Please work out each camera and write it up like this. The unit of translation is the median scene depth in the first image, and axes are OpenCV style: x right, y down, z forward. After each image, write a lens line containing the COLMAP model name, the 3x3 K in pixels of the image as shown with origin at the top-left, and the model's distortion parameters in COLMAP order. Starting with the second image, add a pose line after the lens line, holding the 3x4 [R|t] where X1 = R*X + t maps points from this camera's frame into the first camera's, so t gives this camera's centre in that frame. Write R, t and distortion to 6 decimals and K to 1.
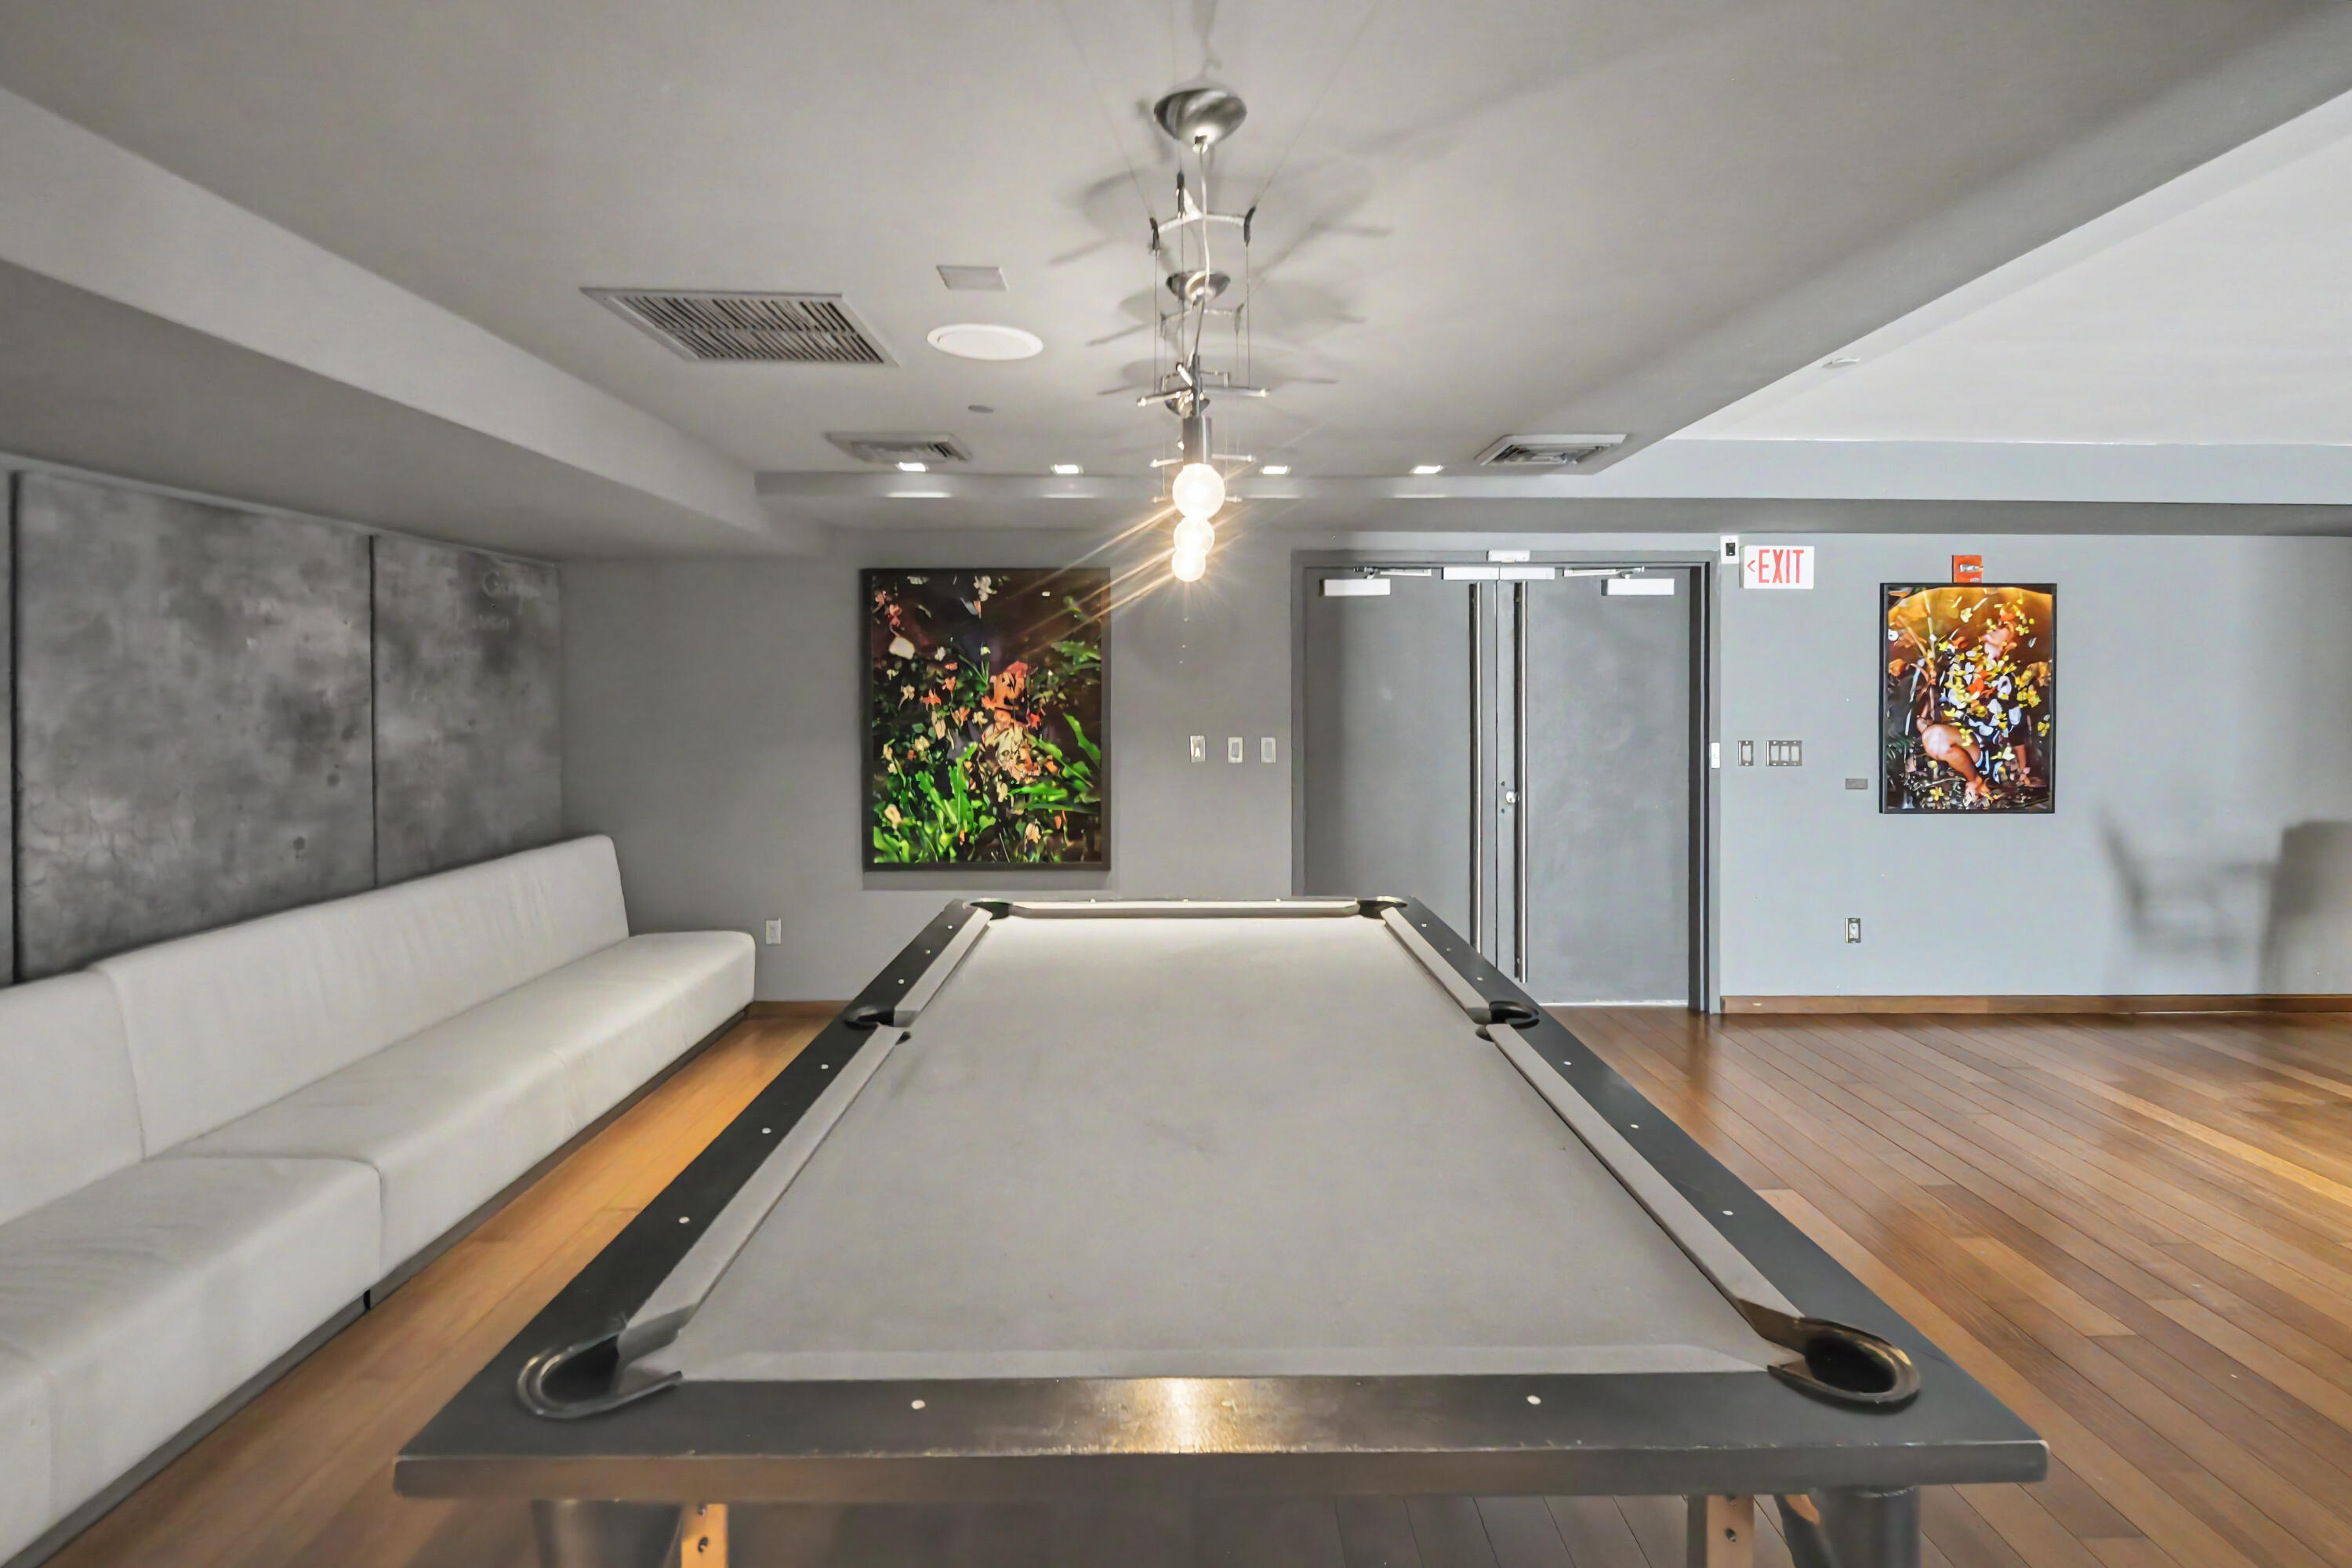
lens RADIAL K [[1126.1, 0, 1183.9], [0, 1126.1, 707.0], [0, 0, 1]] dist [-0.005506, -0.000100]
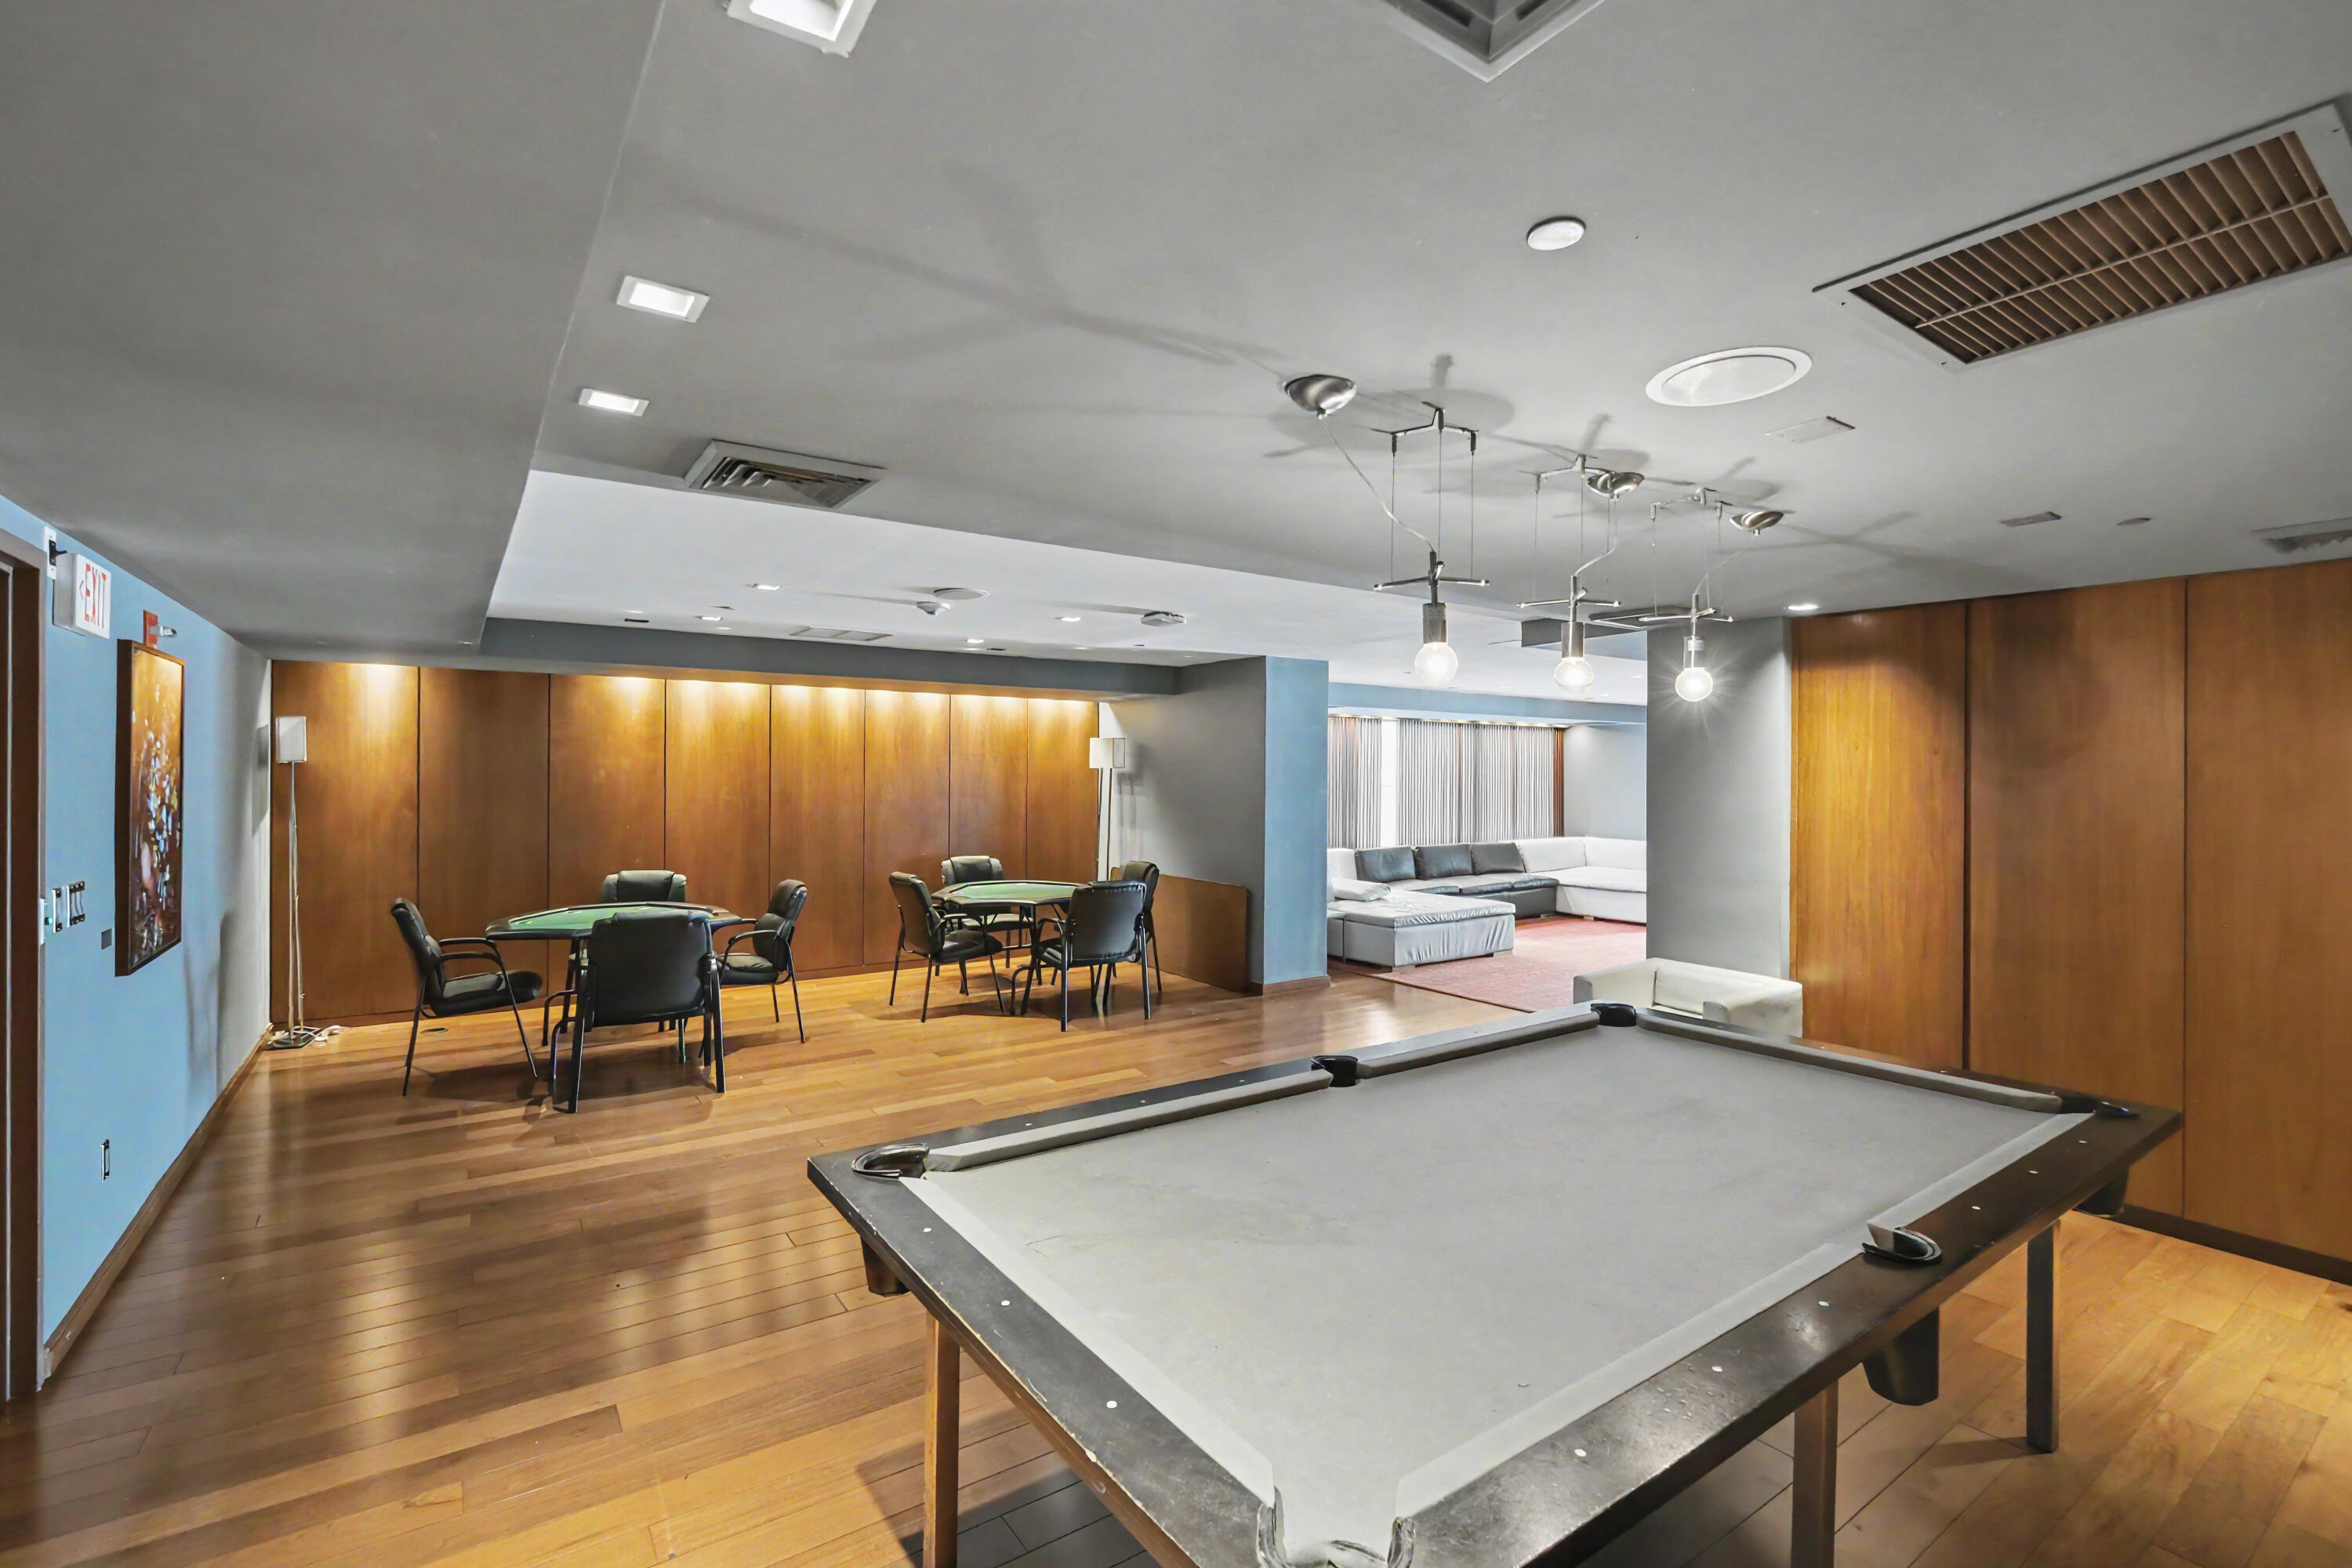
lens RADIAL K [[1060.8, 0, 1176.0], [0, 1060.8, 784.0], [0, 0, 1]] dist [0.000375, 0.000121]
pose [[-0.560047, -0.004963, 0.828446, -0.520125], [0.007782, 0.999906, 0.011250, -0.047634], [-0.828424, 0.012748, -0.559956, 1.565942]]
